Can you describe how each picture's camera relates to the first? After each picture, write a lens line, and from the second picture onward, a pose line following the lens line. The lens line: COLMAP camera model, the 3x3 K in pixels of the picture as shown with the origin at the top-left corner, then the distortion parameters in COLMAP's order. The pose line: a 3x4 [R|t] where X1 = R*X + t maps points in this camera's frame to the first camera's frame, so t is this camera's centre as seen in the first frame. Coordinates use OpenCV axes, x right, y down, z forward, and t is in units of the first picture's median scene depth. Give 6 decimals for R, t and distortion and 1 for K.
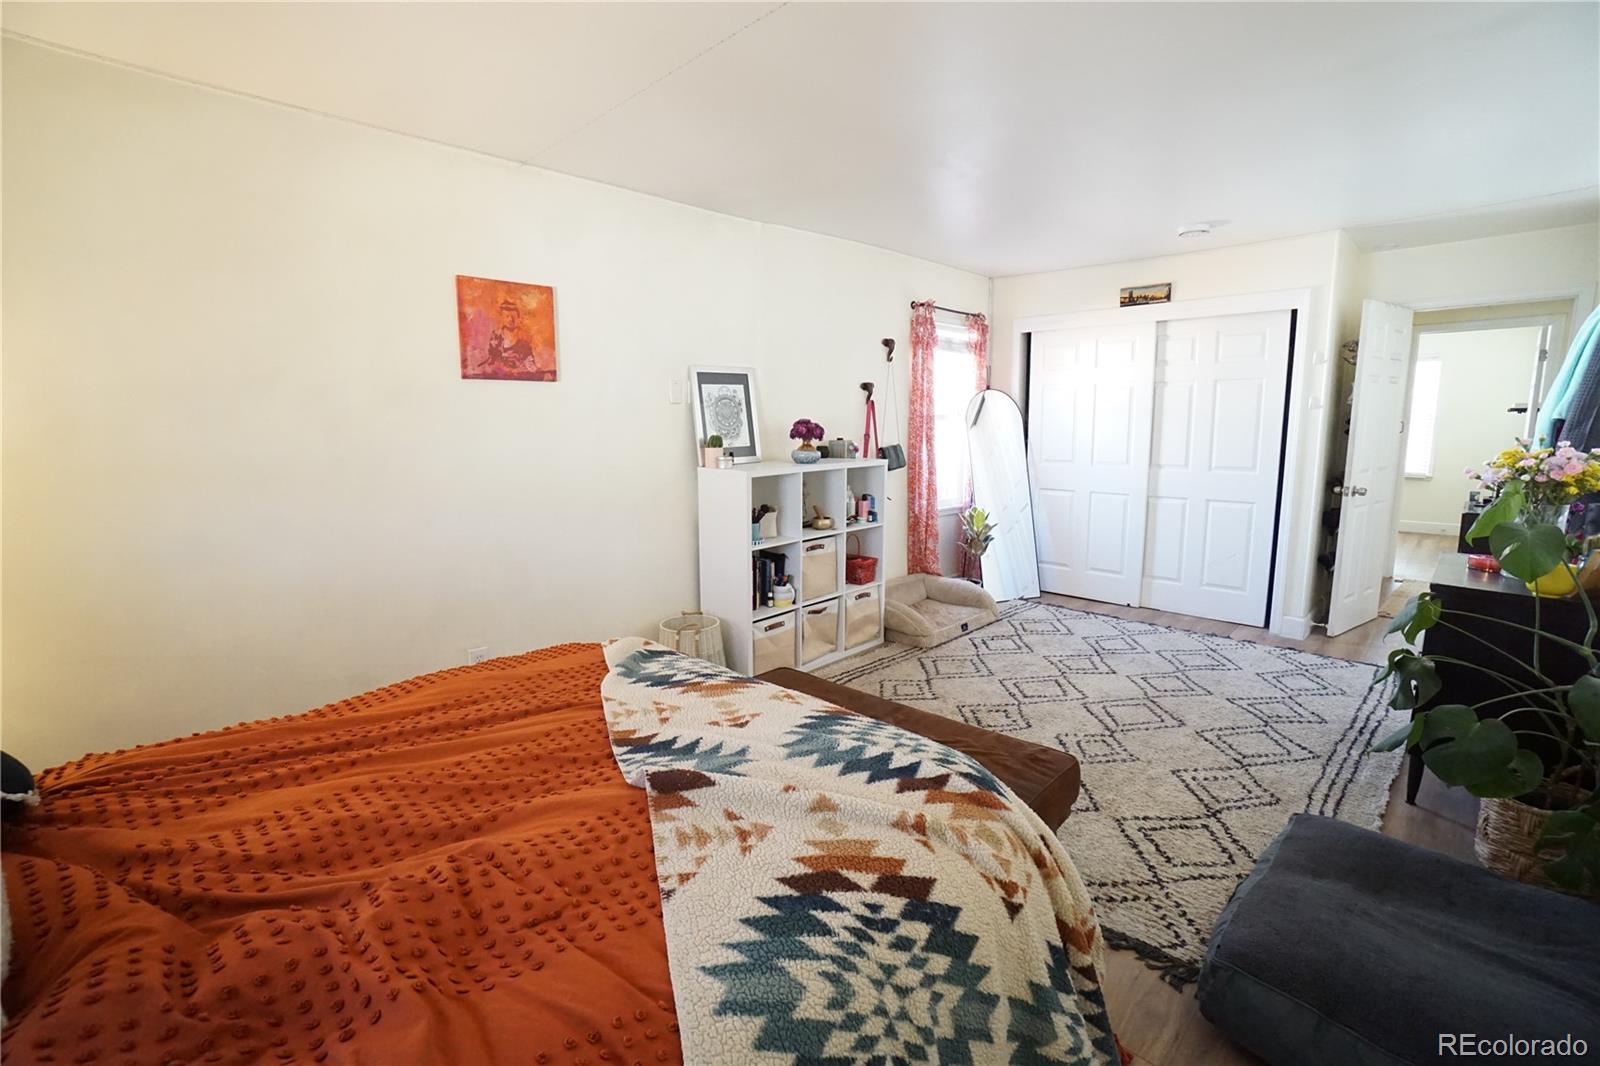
lens RADIAL K [[702.8, 0, 788.9], [0, 702.8, 528.1], [0, 0, 1]] dist [-0.071366, 0.026135]
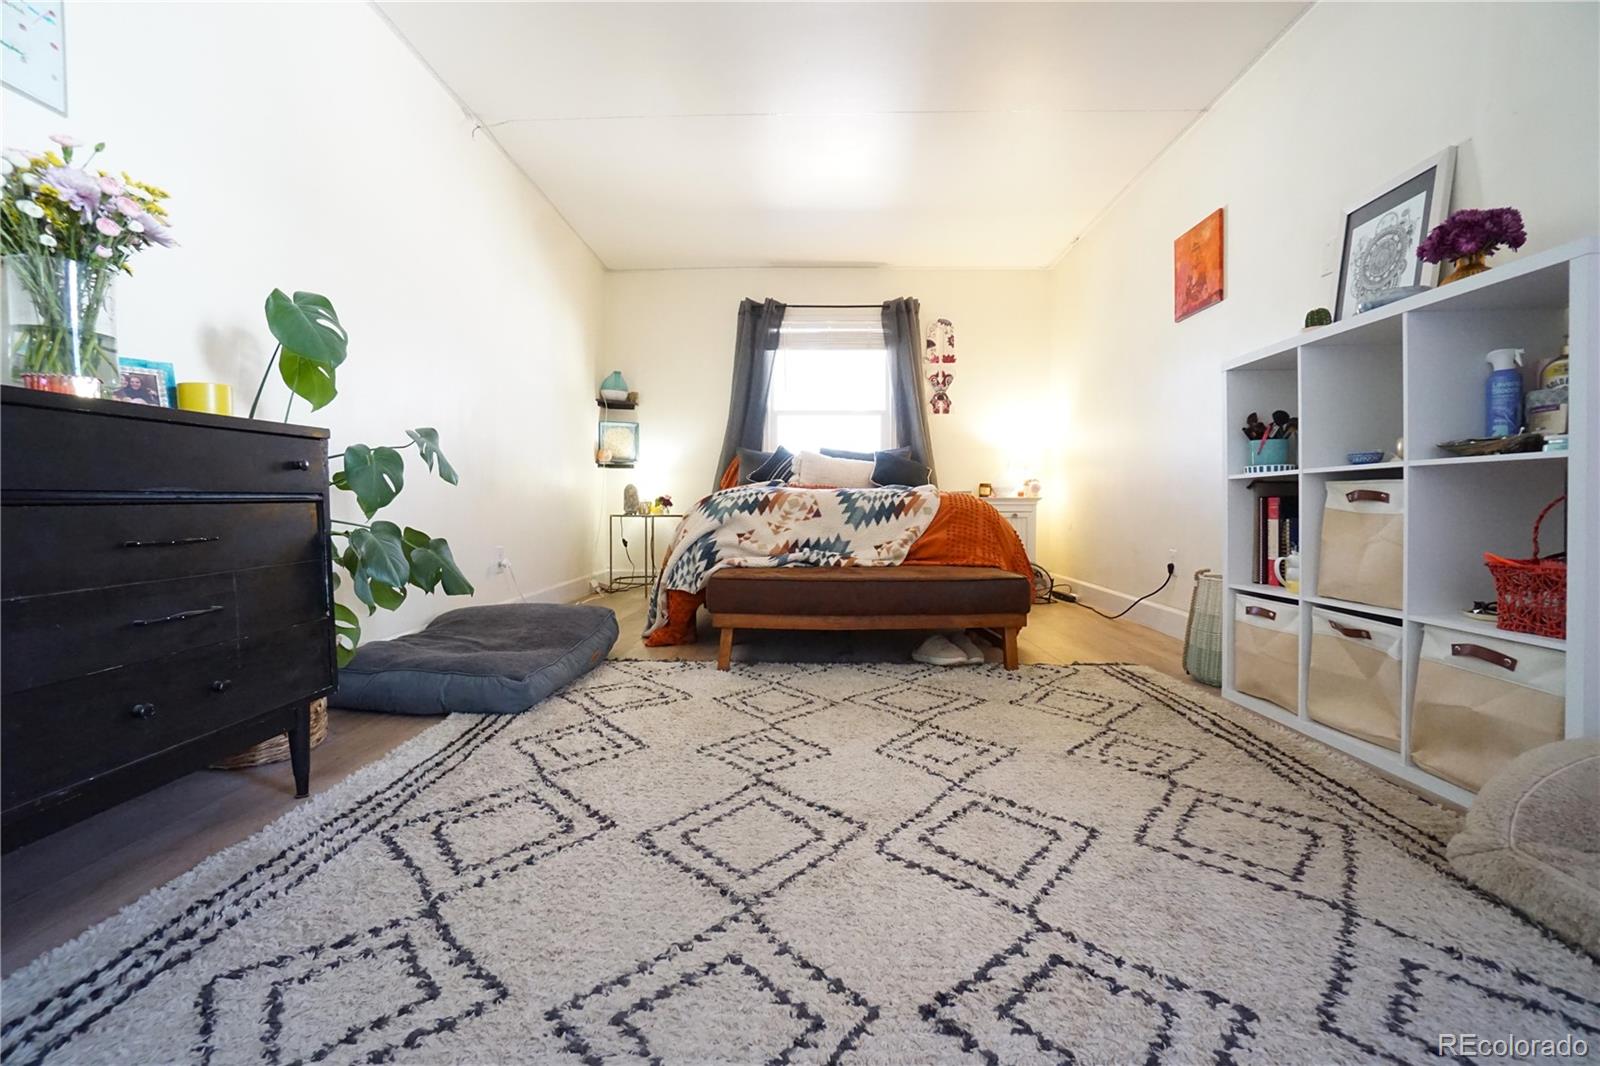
lens RADIAL K [[702.8, 0, 788.9], [0, 702.8, 528.1], [0, 0, 1]] dist [-0.071366, 0.026135]
pose [[-0.727345, 0.034375, -0.685411, 0.800059], [-0.099246, 0.982977, 0.154616, 0.020831], [0.679058, 0.180483, -0.711552, 1.339203]]
